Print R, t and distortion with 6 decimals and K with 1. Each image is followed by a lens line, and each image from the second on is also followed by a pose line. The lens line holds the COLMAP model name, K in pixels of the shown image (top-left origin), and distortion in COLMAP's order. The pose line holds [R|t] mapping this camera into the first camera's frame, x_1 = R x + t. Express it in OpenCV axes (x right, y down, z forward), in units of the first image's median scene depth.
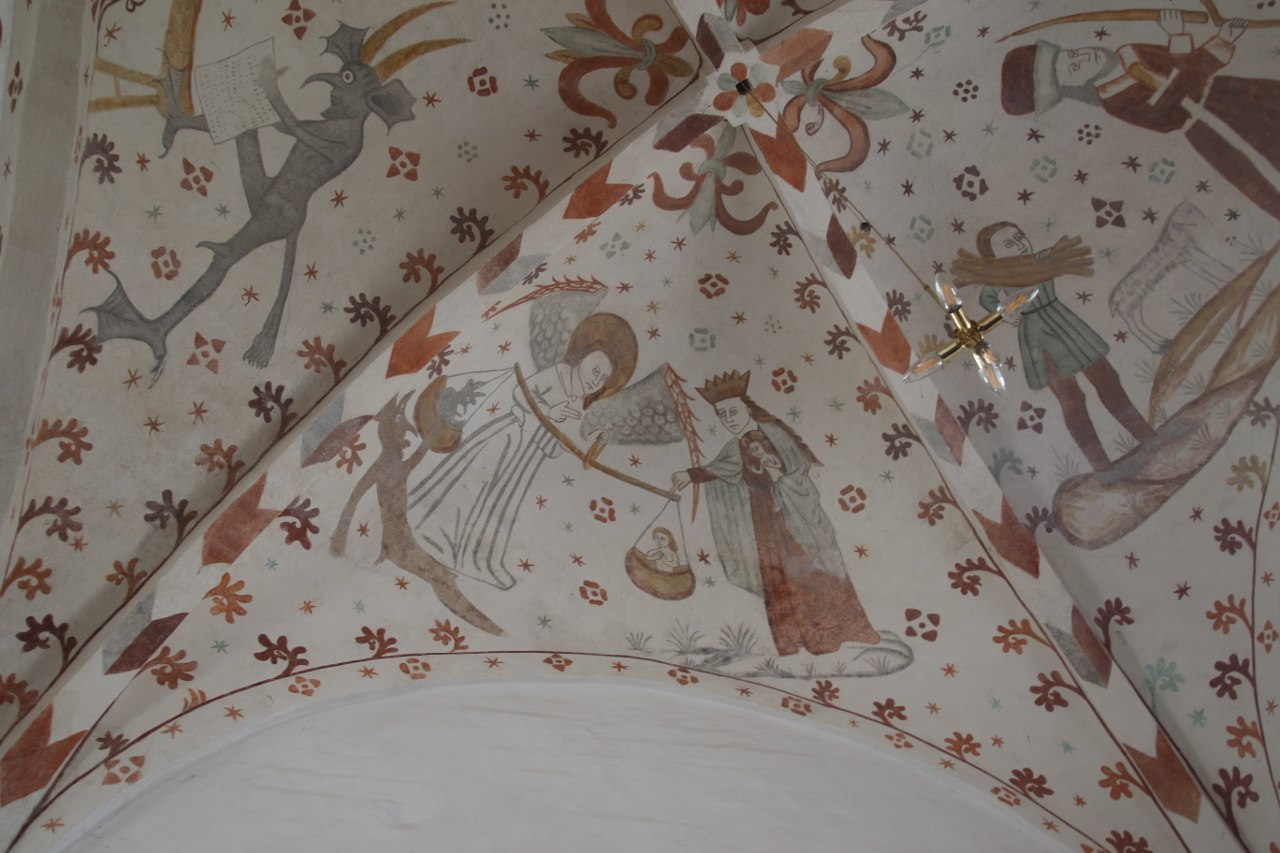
lens RADIAL K [[1355.4, 0, 640.0], [0, 1355.4, 426.5], [0, 0, 1]] dist [0.050185, 0.006024]
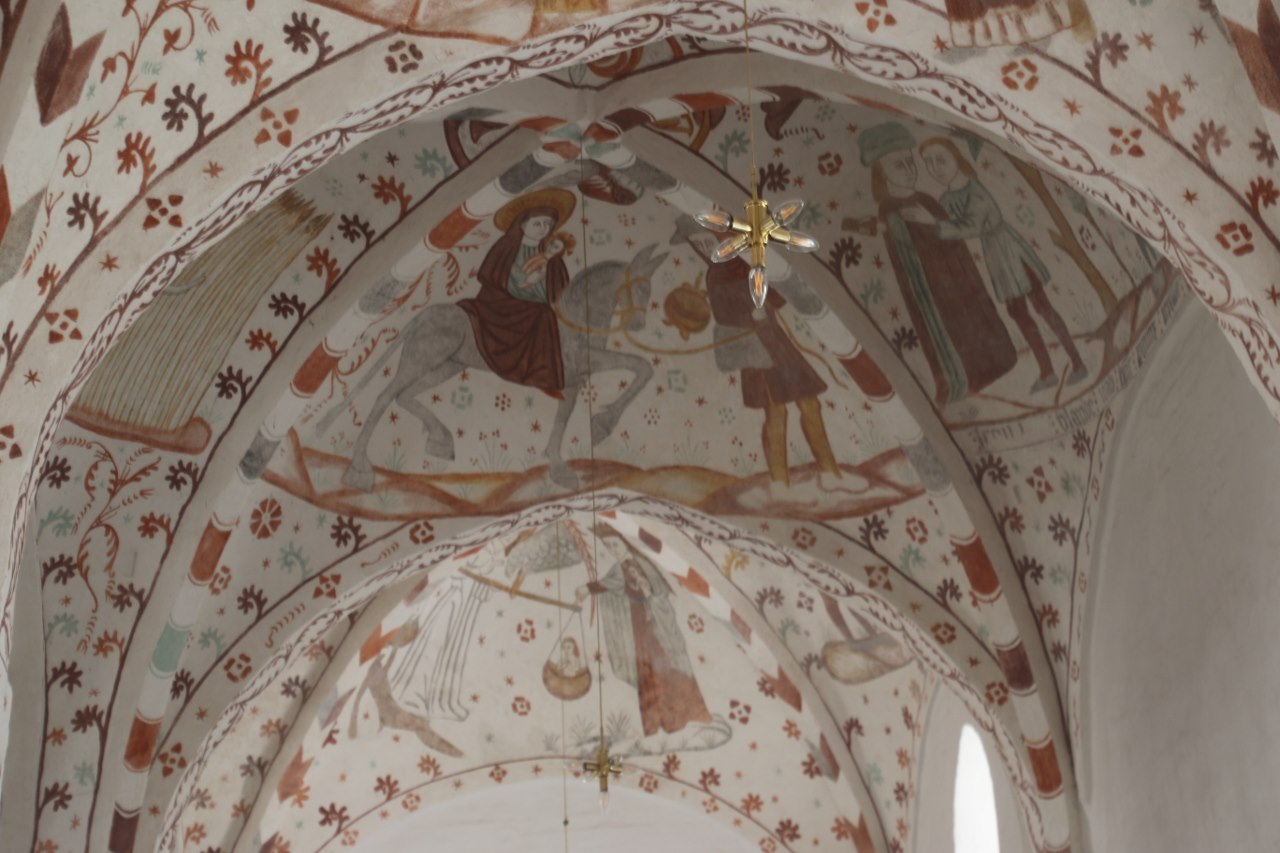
lens RADIAL K [[2913.6, 0, 640.0], [0, 2913.6, 426.5], [0, 0, 1]] dist [0.422488, 1.256106]
pose [[0.976920, -0.000875, -0.213602, 0.798496], [0.153550, 0.698032, 0.699409, -2.375184], [0.148489, -0.716066, 0.682056, -1.005537]]
